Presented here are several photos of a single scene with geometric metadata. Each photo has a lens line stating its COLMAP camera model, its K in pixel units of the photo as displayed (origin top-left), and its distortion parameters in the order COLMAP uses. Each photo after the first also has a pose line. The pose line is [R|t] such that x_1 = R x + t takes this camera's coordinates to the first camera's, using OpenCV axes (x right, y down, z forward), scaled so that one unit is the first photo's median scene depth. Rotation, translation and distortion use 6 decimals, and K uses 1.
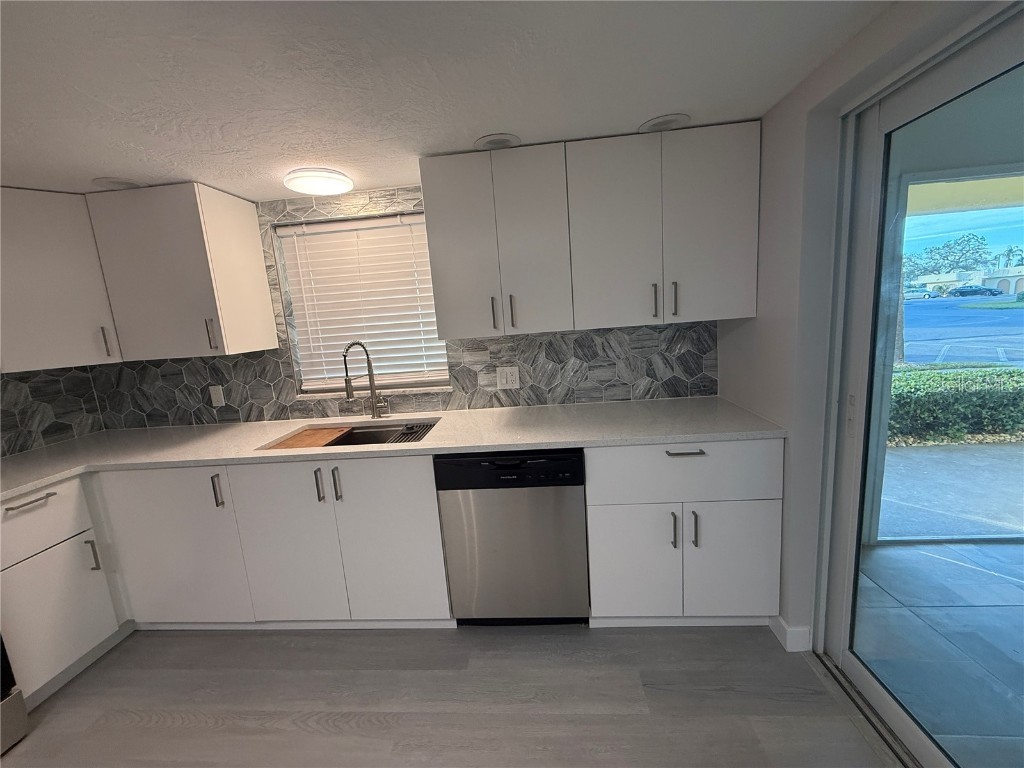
lens RADIAL K [[410.0, 0, 509.5], [0, 410.0, 384.3], [0, 0, 1]] dist [-0.006727, 0.001073]
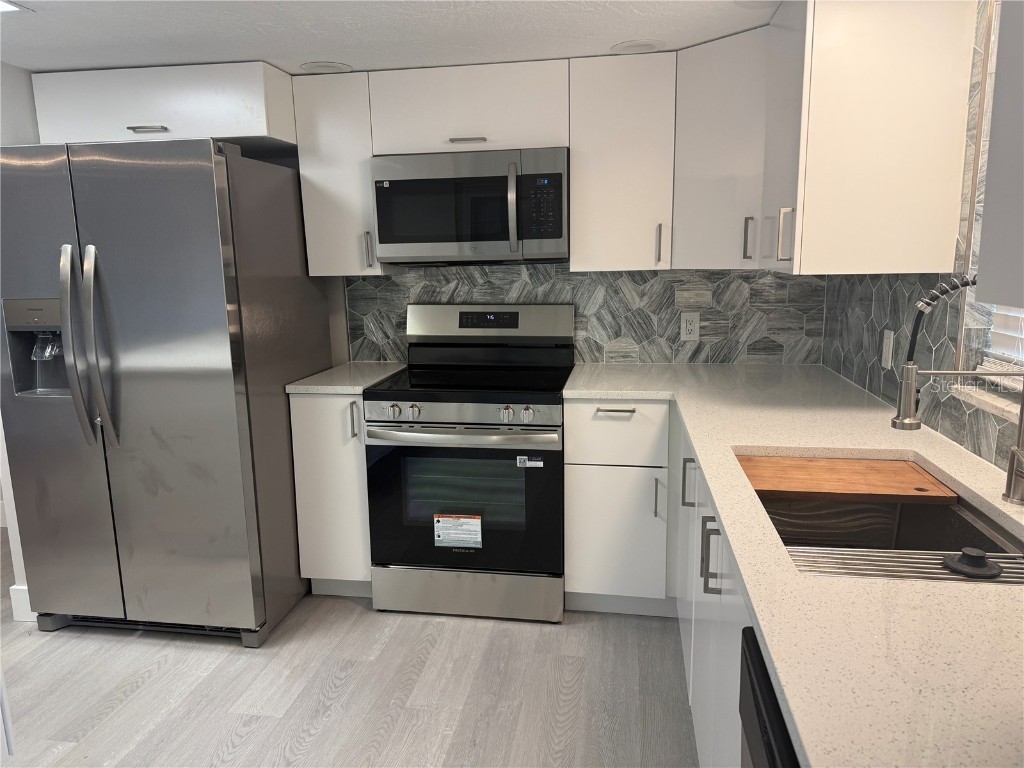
lens RADIAL K [[718.1, 0, 503.8], [0, 718.1, 386.3], [0, 0, 1]] dist [0.076654, -0.013682]
pose [[-0.100325, 0.252319, -0.962429, 0.303358], [-0.140861, 0.953964, 0.264783, -0.117990], [0.984933, 0.162133, -0.060164, 0.610632]]
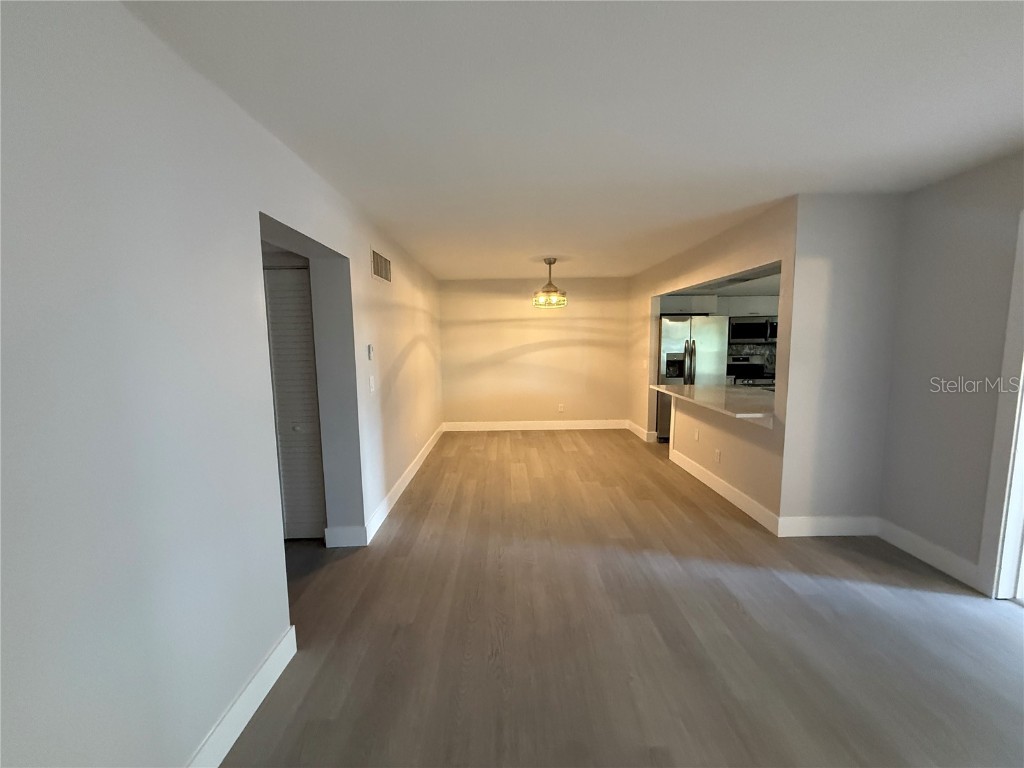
lens RADIAL K [[410.0, 0, 512.2], [0, 410.0, 386.9], [0, 0, 1]] dist [-0.006727, 0.001073]
pose [[0.095321, 0.182515, -0.978571, 1.666312], [-0.161062, 0.972923, 0.165773, 0.112830], [0.982330, 0.141809, 0.122136, -1.499821]]
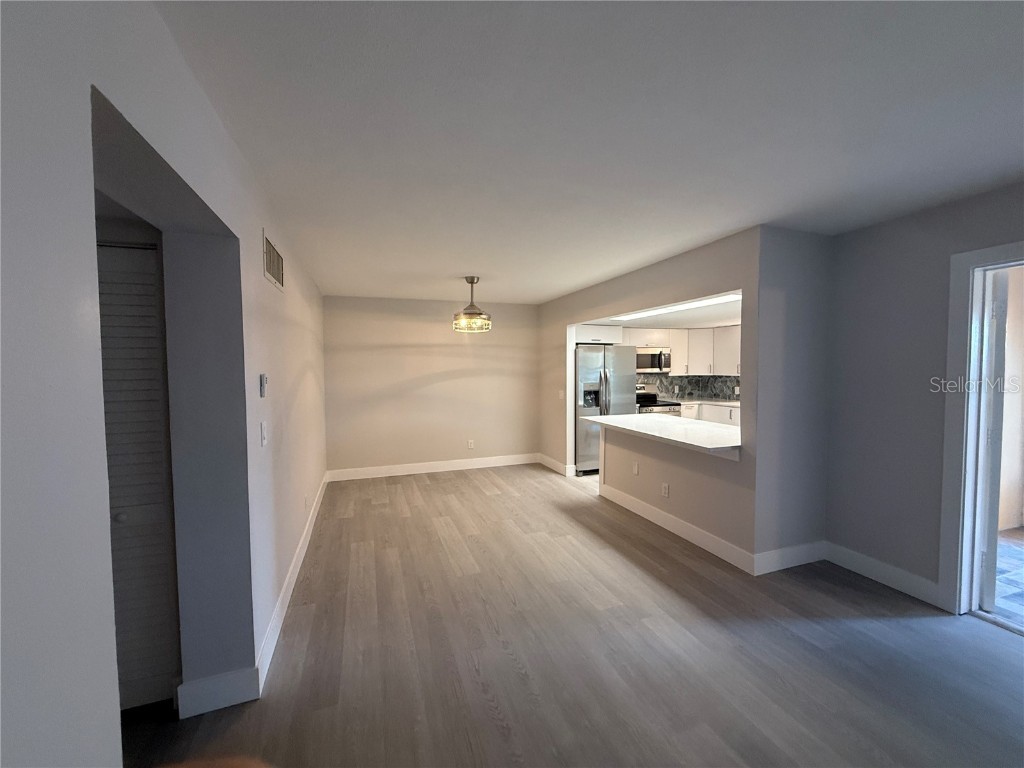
lens RADIAL K [[410.0, 0, 514.5], [0, 410.0, 385.1], [0, 0, 1]] dist [-0.006727, 0.001073]
pose [[0.414503, 0.106578, -0.903785, 1.296470], [-0.175678, 0.983809, 0.035444, 0.174825], [0.892930, 0.144084, 0.426516, -1.711147]]
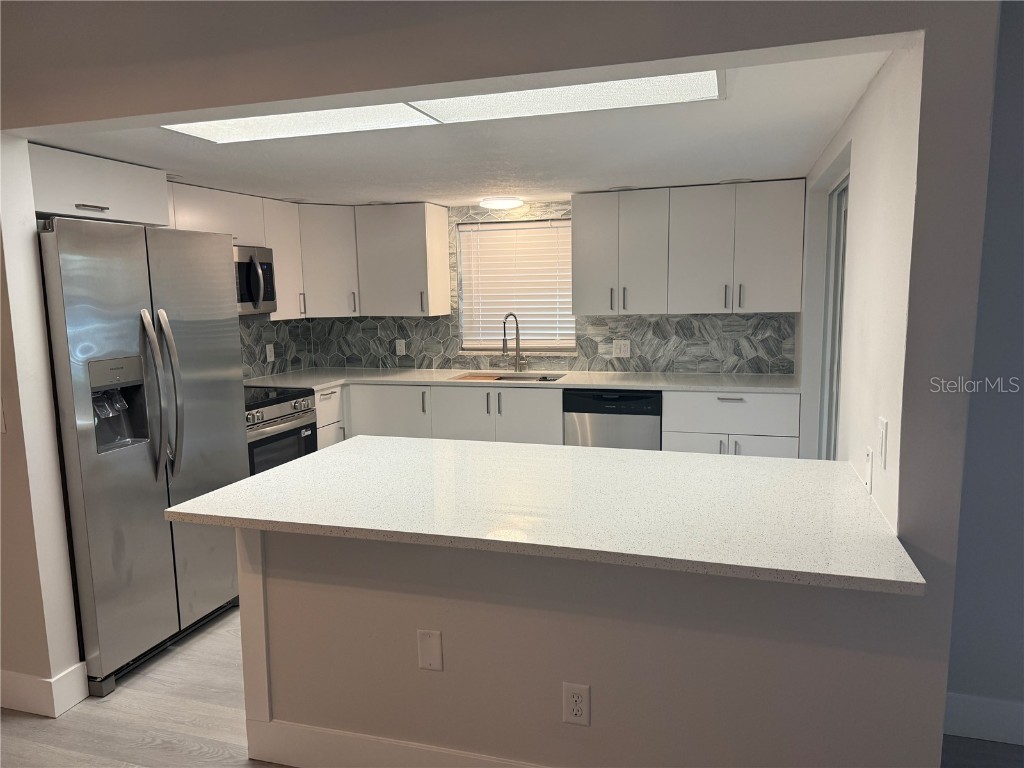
lens RADIAL K [[718.1, 0, 499.3], [0, 718.1, 402.4], [0, 0, 1]] dist [0.076654, -0.013682]
pose [[0.970477, 0.090206, -0.223688, 0.146635], [-0.090606, 0.995851, 0.008496, 0.170622], [0.223526, 0.012023, 0.974624, -1.300357]]
